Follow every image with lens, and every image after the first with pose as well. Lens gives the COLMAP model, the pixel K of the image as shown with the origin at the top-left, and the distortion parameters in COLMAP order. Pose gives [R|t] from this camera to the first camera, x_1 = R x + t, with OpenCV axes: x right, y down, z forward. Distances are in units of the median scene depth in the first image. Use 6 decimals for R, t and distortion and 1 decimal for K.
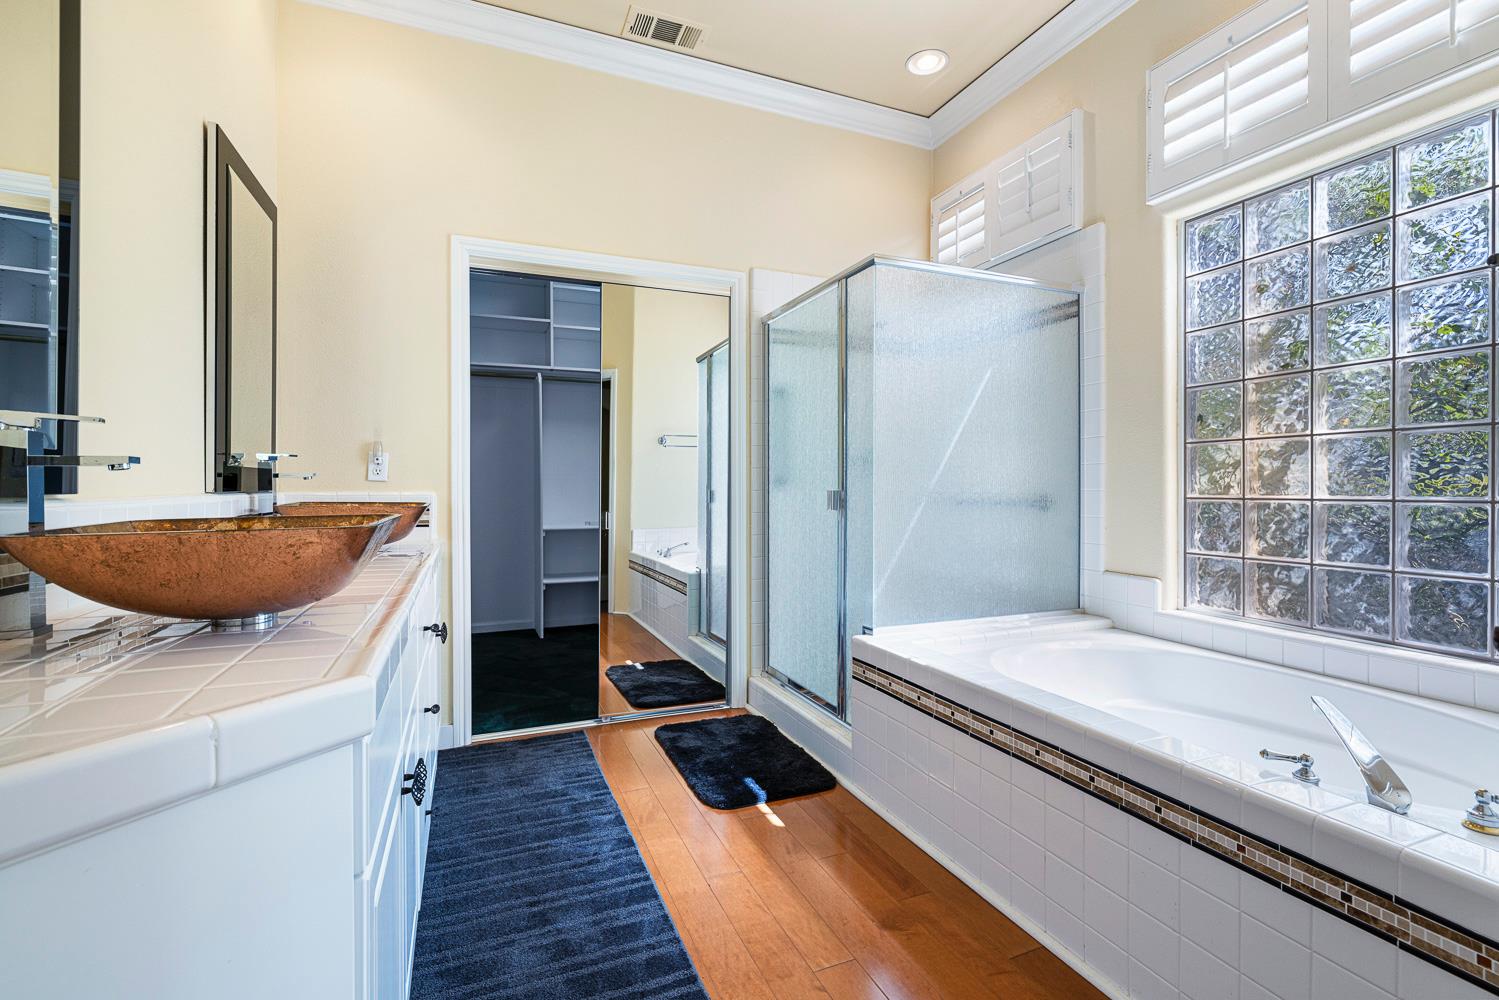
lens RADIAL K [[668.8, 0, 746.8], [0, 668.8, 493.1], [0, 0, 1]] dist [-0.005524, 0.000607]
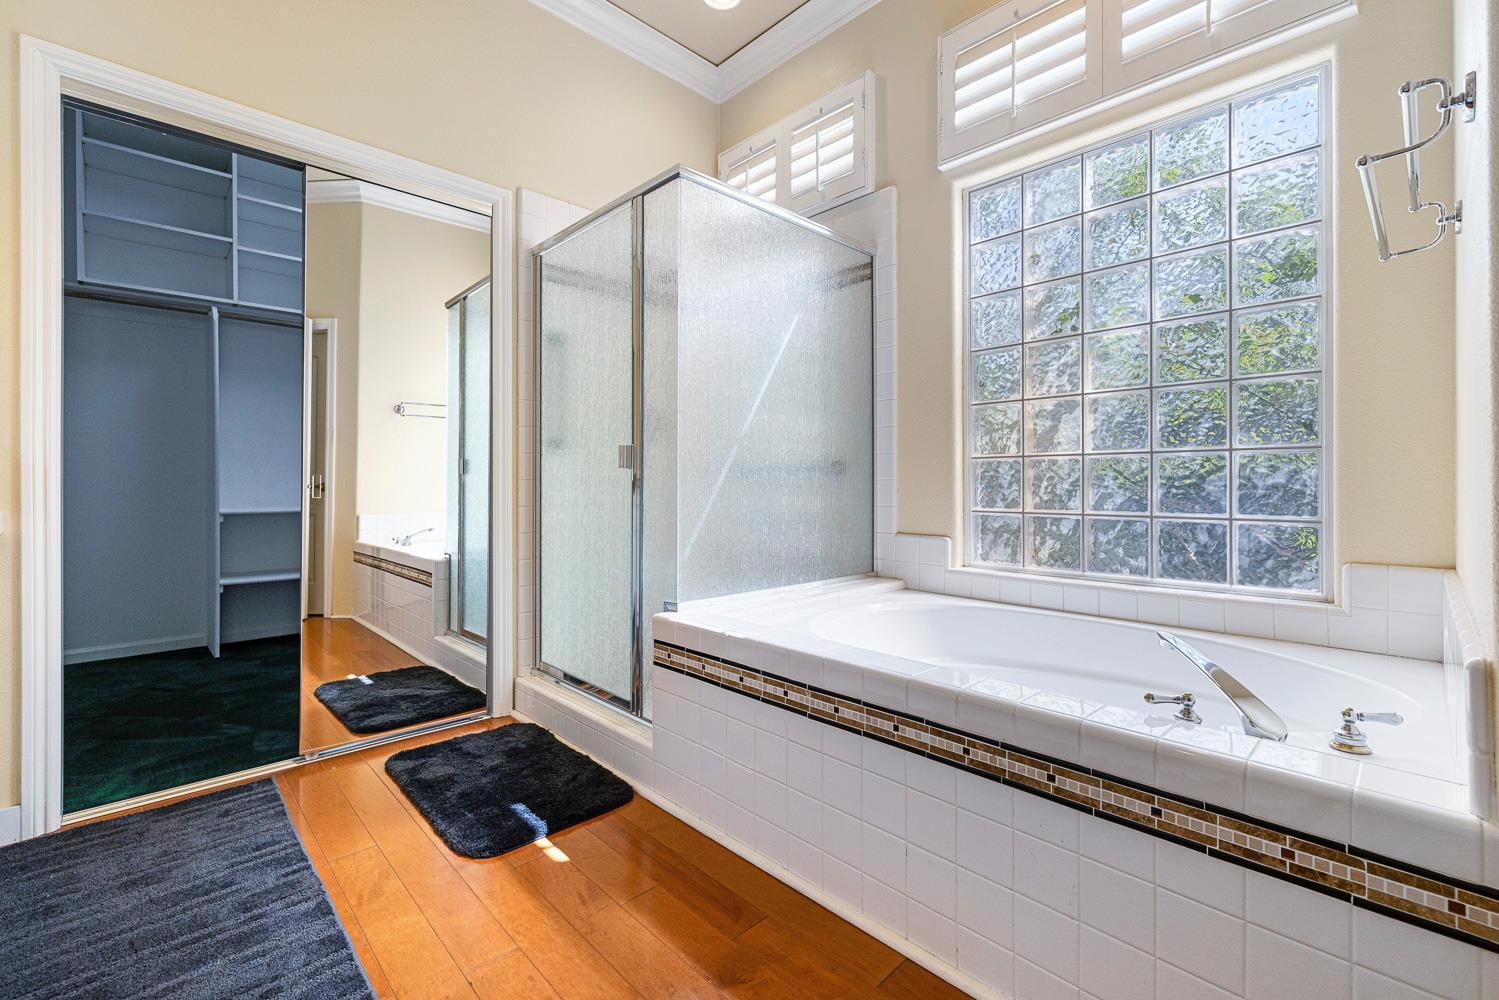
lens RADIAL K [[634.1, 0, 753.4], [0, 634.1, 488.4], [0, 0, 1]] dist [0.001375, -0.001033]
pose [[0.928345, 0.000264, 0.371720, -0.022923], [0.001327, 0.999991, -0.004023, 0.062342], [-0.371718, 0.004228, 0.928336, 0.226212]]
